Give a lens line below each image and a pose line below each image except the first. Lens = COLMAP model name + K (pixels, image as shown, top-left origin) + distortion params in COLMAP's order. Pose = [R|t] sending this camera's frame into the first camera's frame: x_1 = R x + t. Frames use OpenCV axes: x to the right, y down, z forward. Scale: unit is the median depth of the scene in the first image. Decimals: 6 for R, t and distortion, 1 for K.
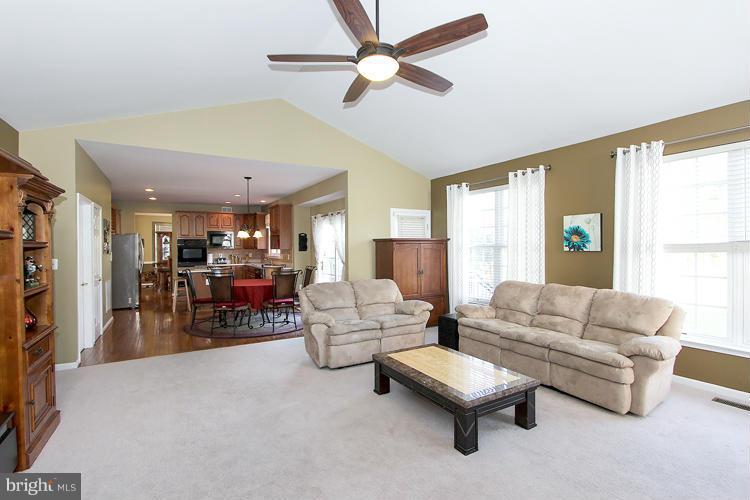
lens RADIAL K [[339.2, 0, 377.8], [0, 339.2, 248.1], [0, 0, 1]] dist [-0.003517, -0.000153]
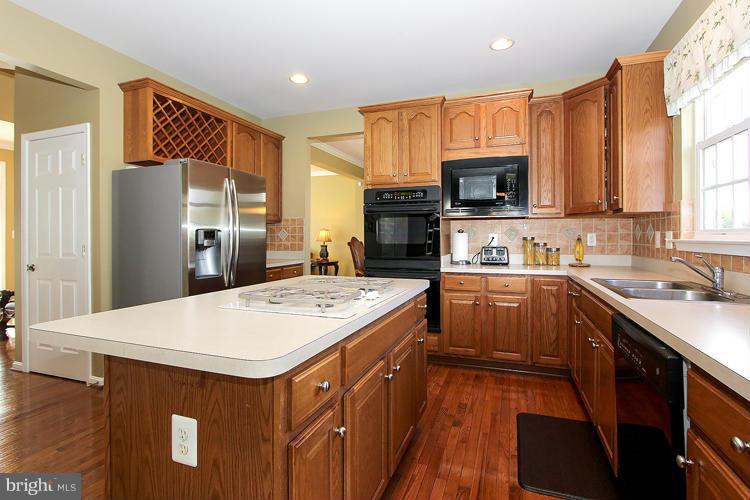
lens RADIAL K [[384.5, 0, 372.3], [0, 384.5, 241.9], [0, 0, 1]] dist [-0.001482, -0.000564]
pose [[0.625322, 0.006136, -0.780343, -0.260260], [-0.001064, 0.999975, 0.007010, 0.021691], [0.780366, -0.003553, 0.625313, 0.710879]]
